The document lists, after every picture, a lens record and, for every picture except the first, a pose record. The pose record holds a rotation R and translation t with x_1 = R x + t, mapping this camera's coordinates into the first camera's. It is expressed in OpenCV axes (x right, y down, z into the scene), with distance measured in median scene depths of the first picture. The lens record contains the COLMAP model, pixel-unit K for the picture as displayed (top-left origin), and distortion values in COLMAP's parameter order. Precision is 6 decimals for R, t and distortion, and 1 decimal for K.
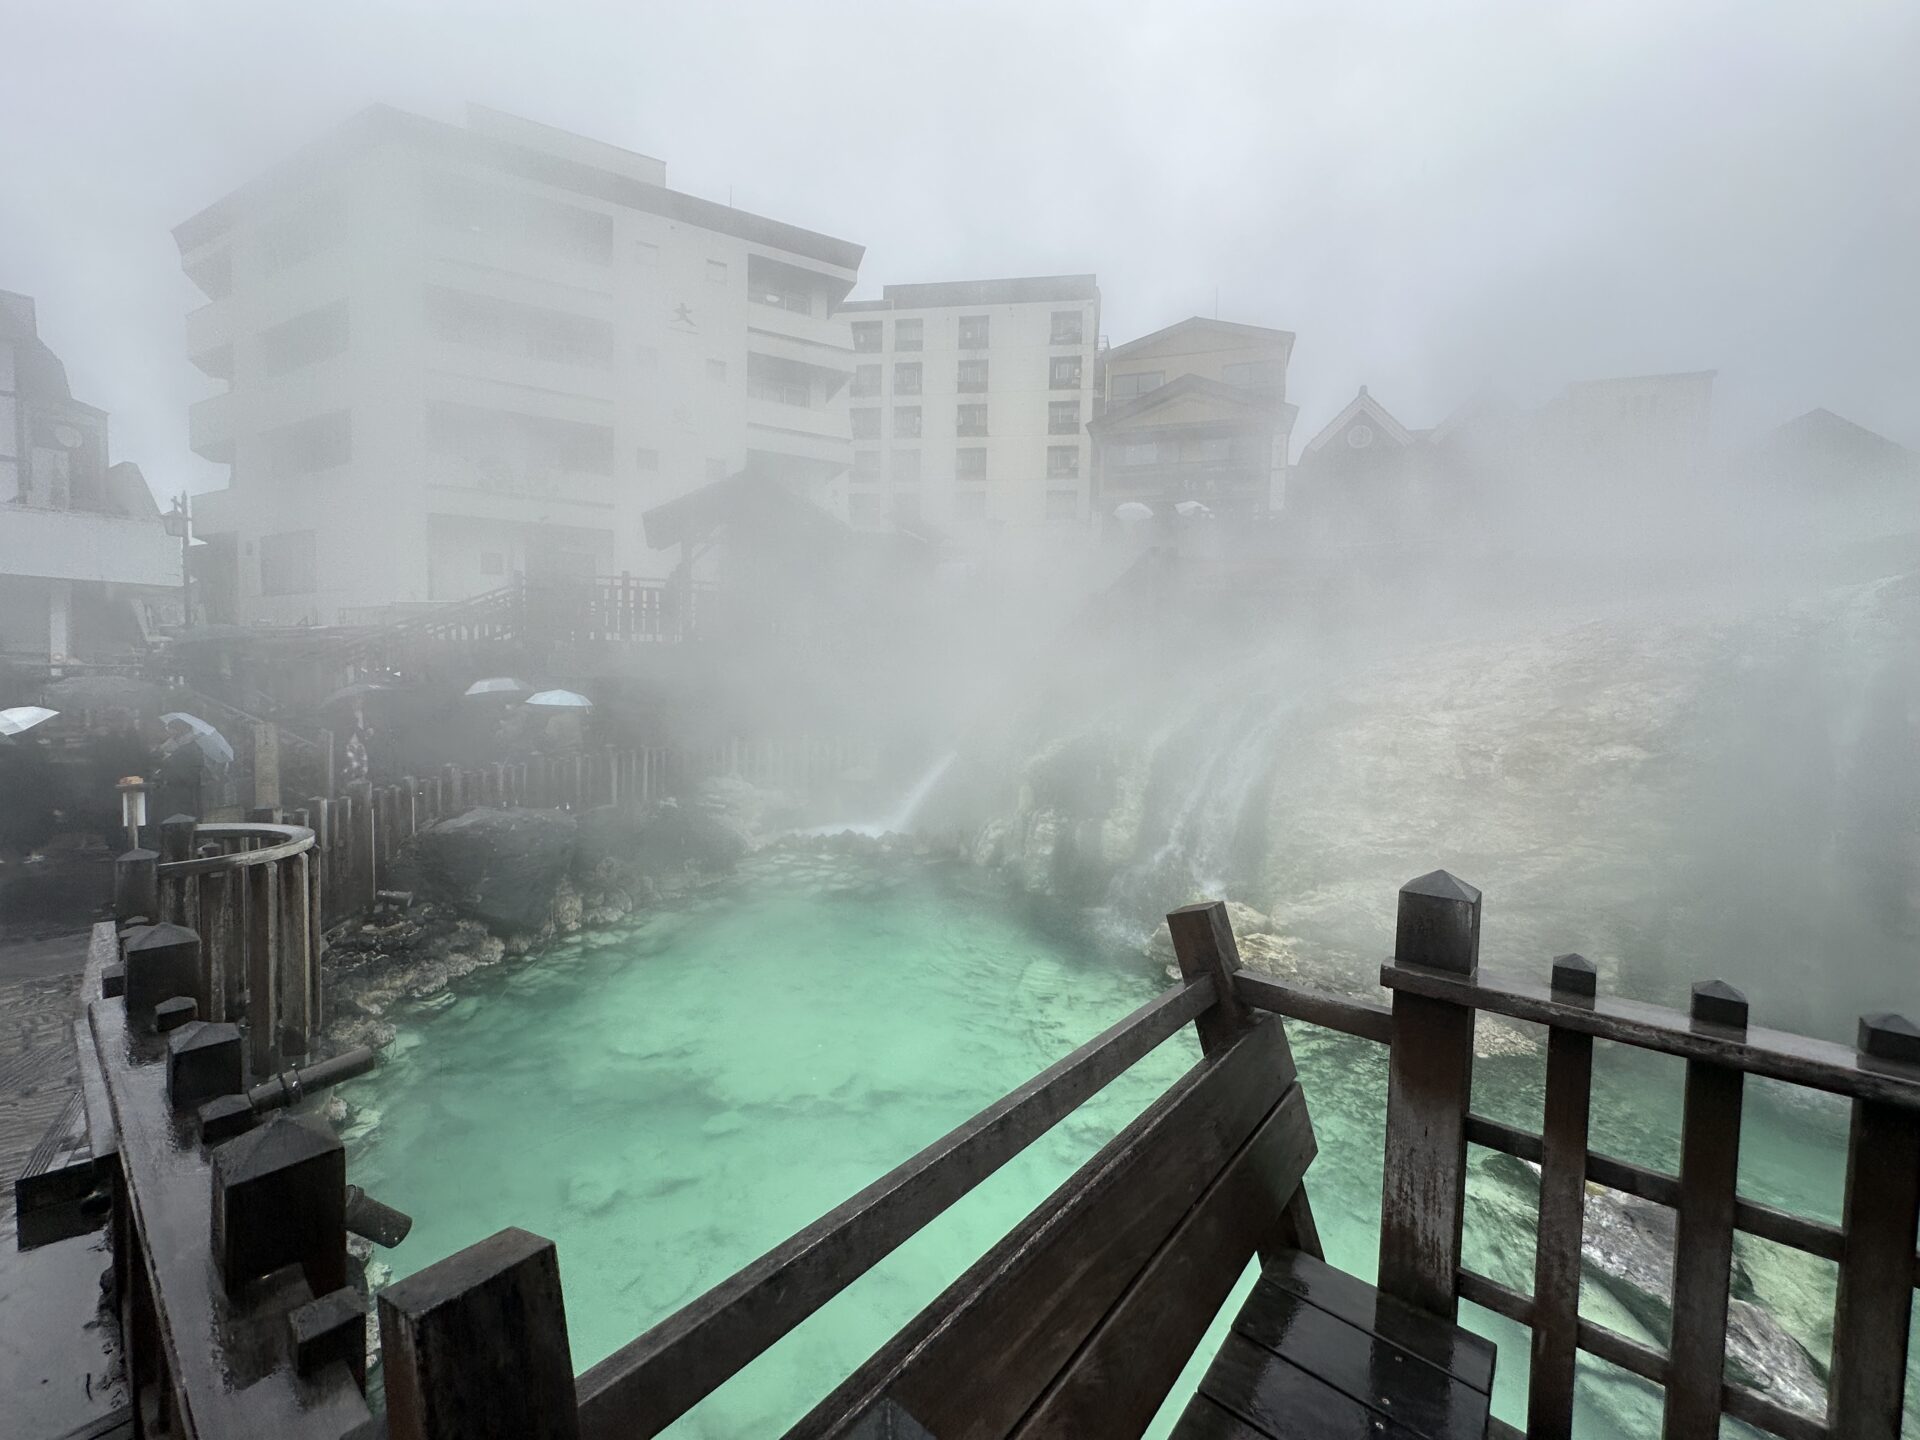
lens RADIAL K [[760.4, 0, 961.9], [0, 760.4, 715.3], [0, 0, 1]] dist [-0.000479, -0.000595]
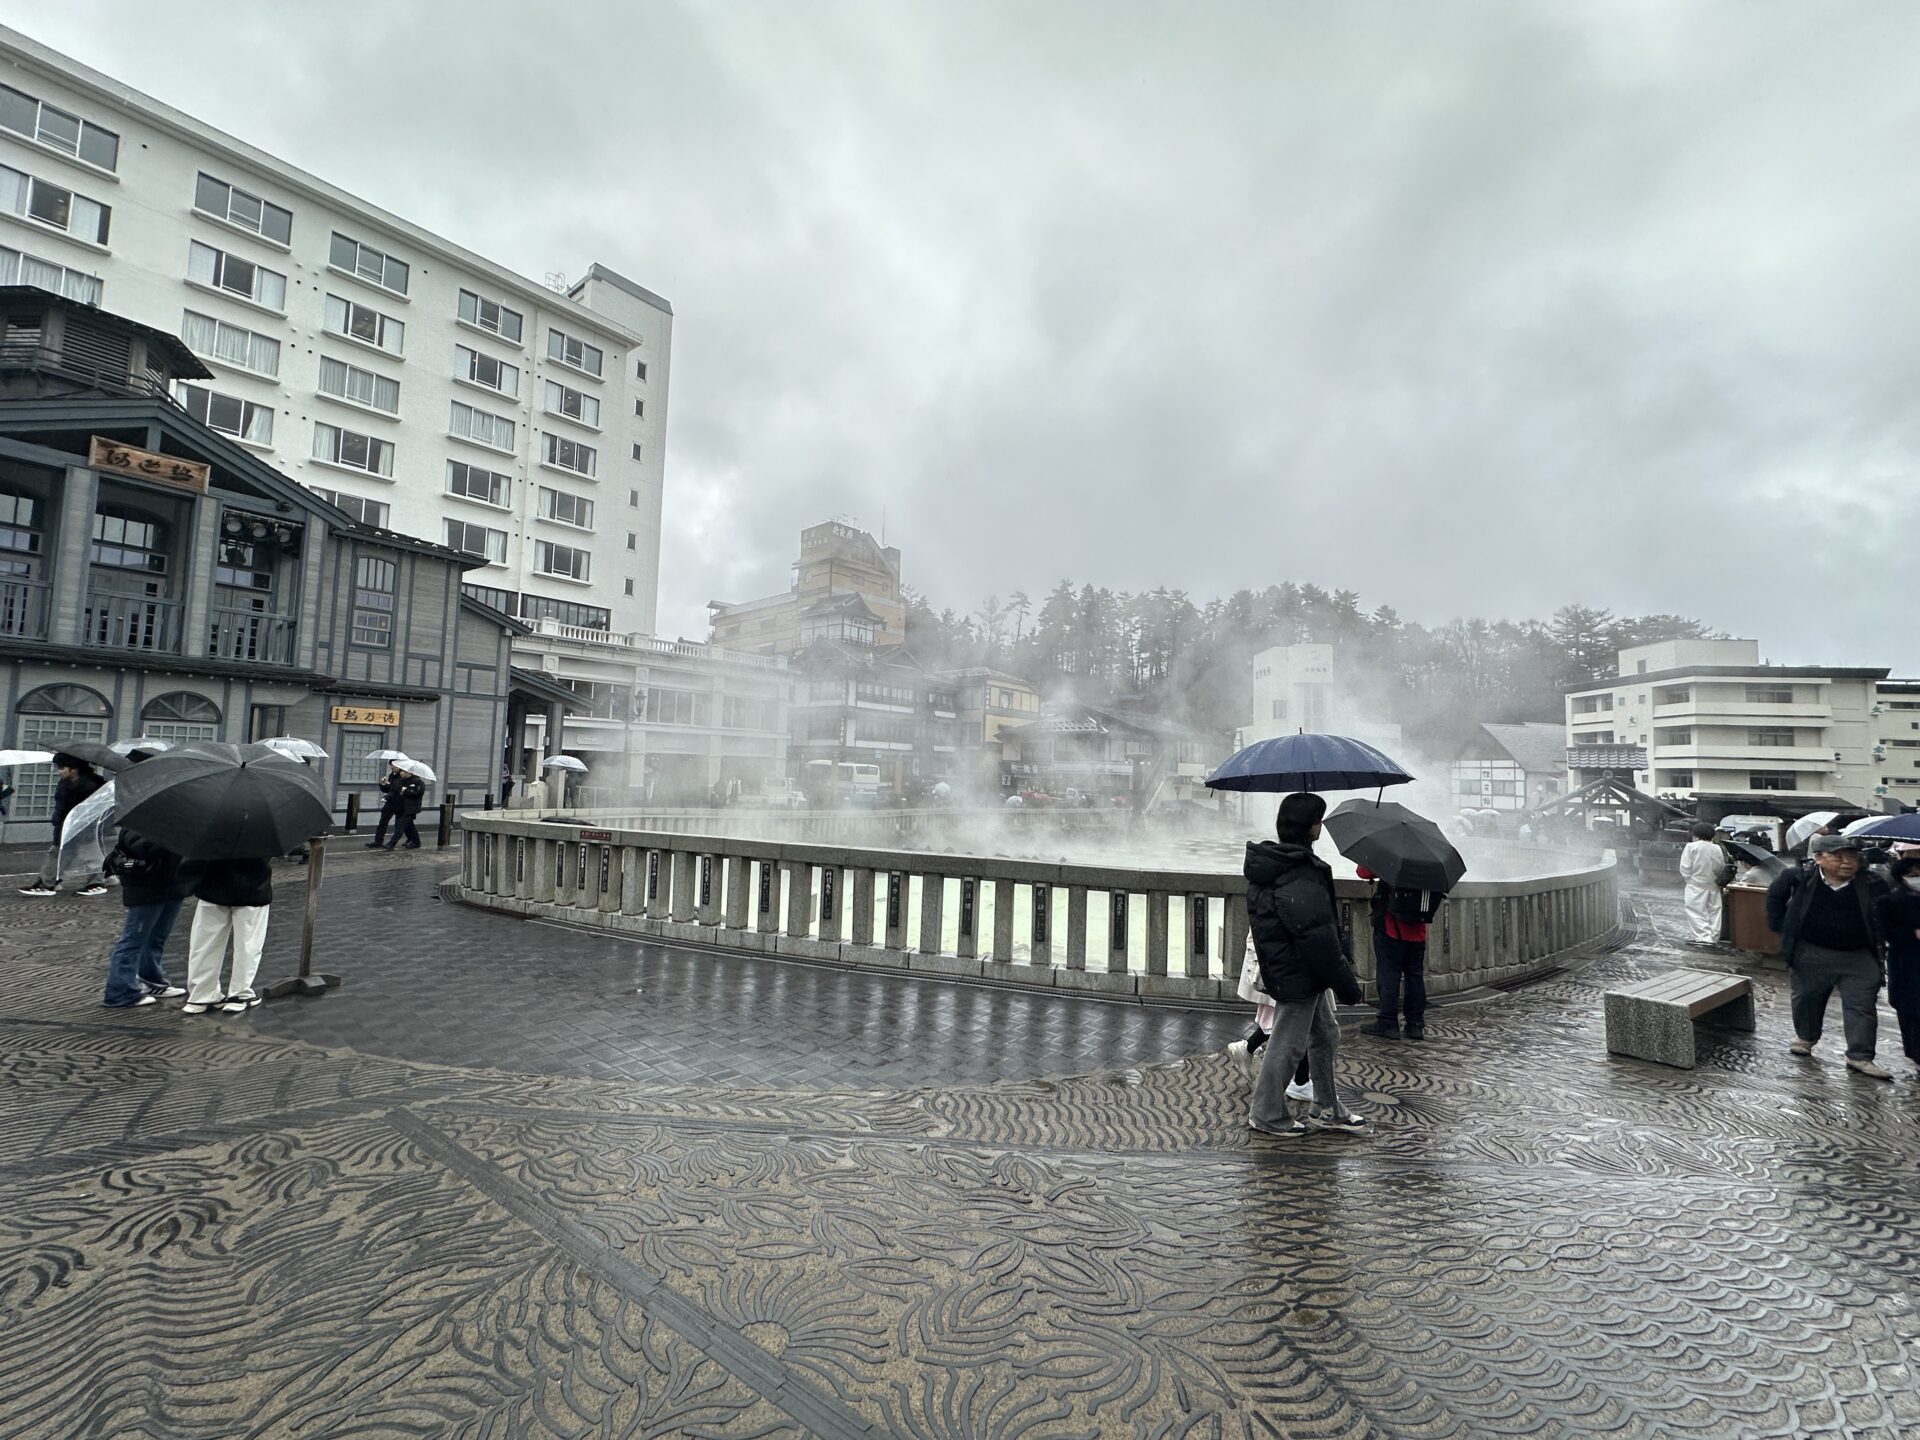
lens RADIAL K [[760.4, 0, 961.9], [0, 760.4, 715.3], [0, 0, 1]] dist [-0.000479, -0.000595]
pose [[-0.536980, -0.095552, -0.838166, 2.276718], [-0.080172, 0.994848, -0.062051, -0.163487], [0.839777, 0.033877, -0.541874, 0.389280]]
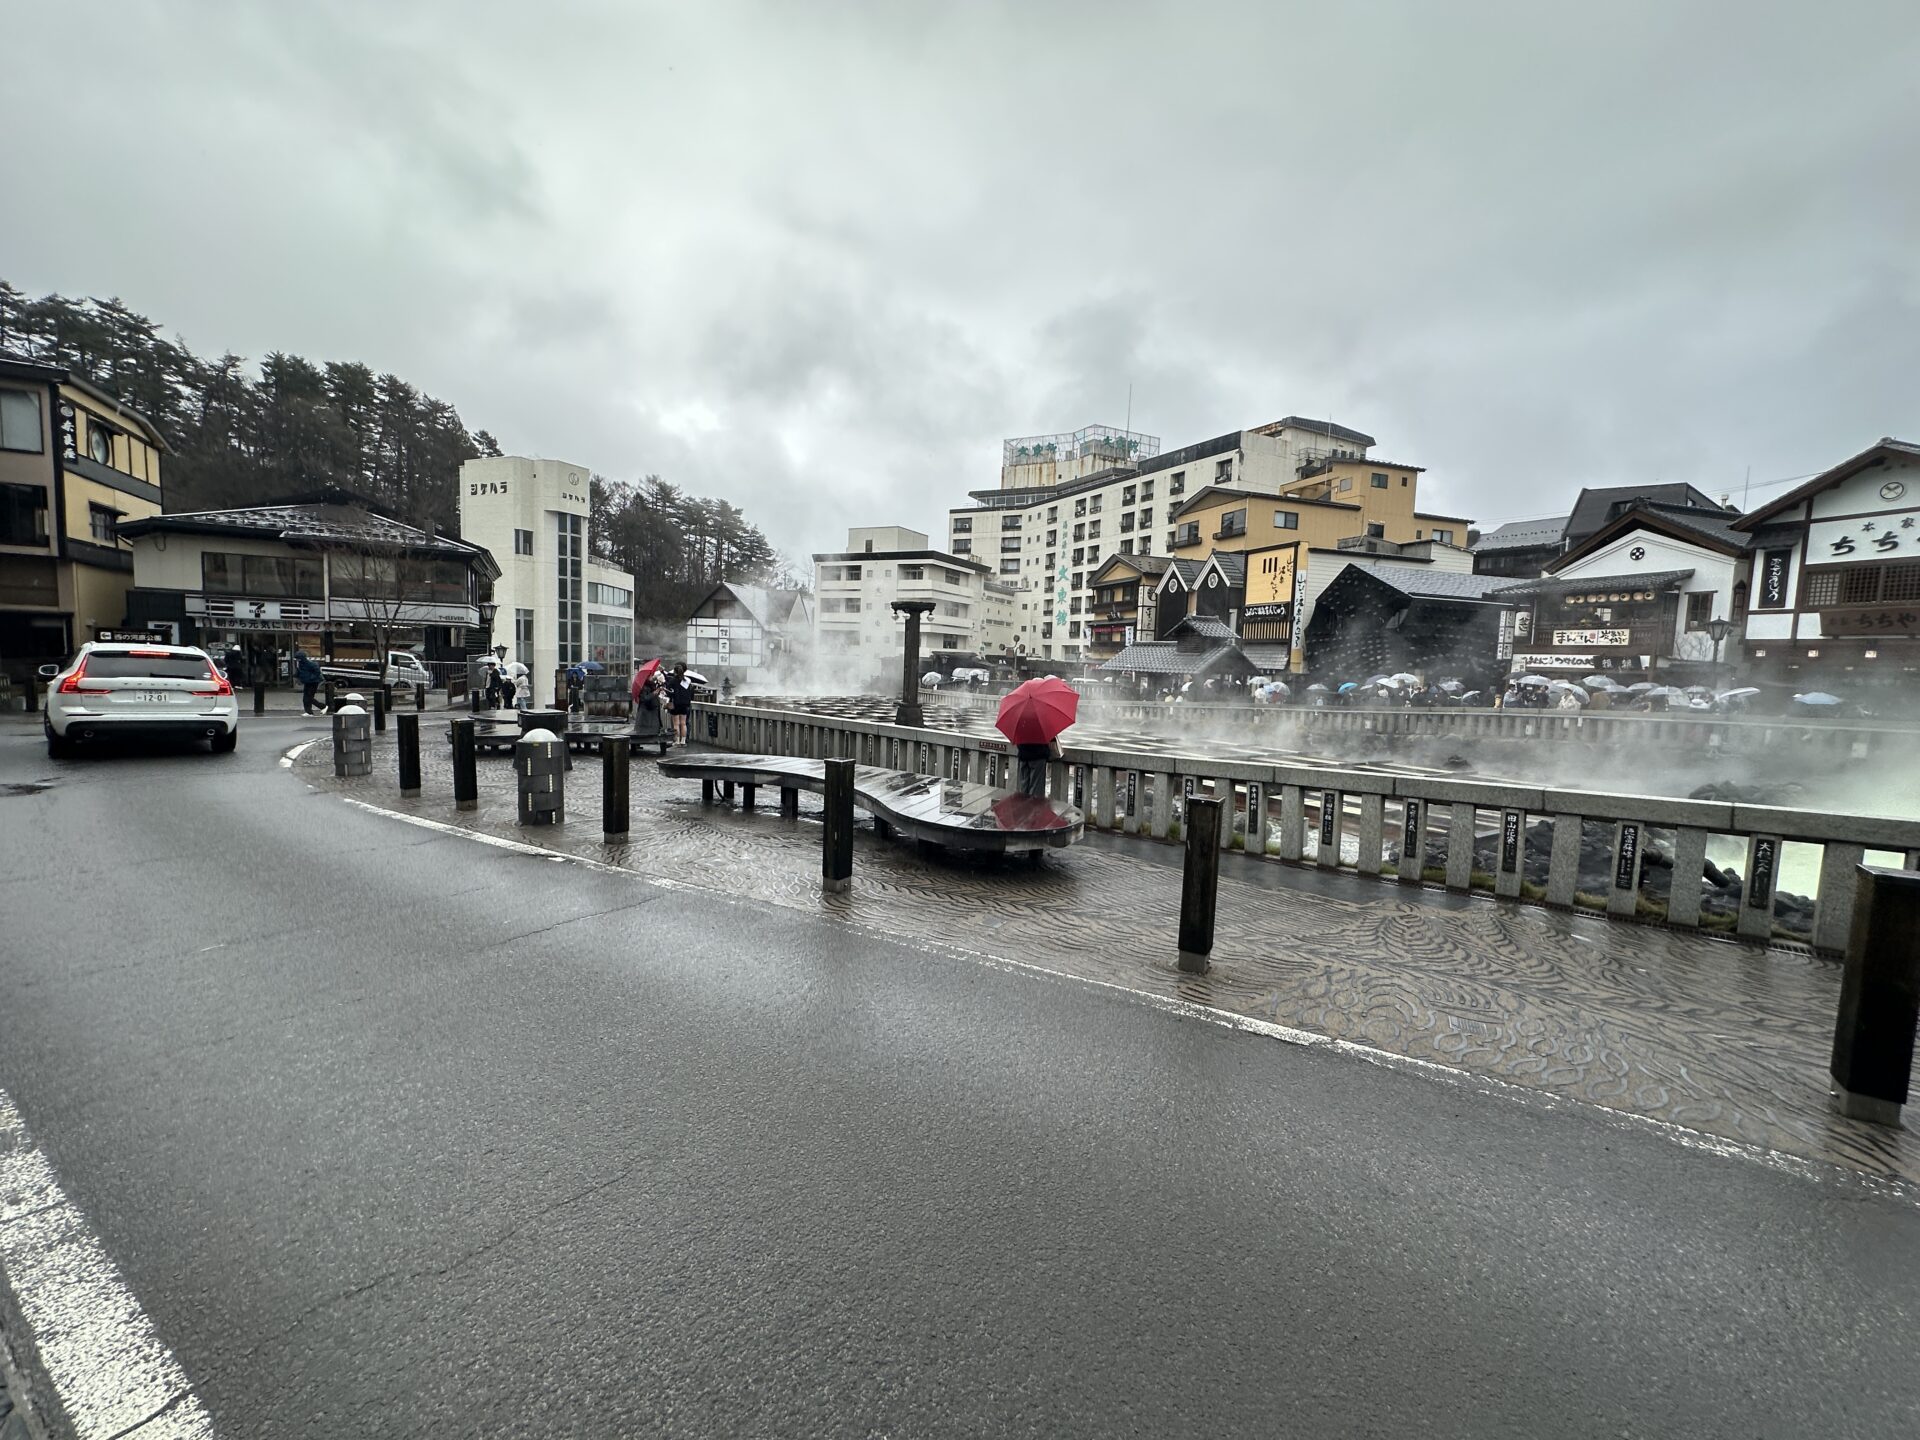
lens RADIAL K [[760.4, 0, 961.9], [0, 760.4, 715.3], [0, 0, 1]] dist [-0.000479, -0.000595]
pose [[0.591119, 0.062975, -0.804122, 1.772072], [-0.063858, 0.997472, 0.031175, -0.115938], [0.804053, 0.032921, 0.593646, -0.391228]]
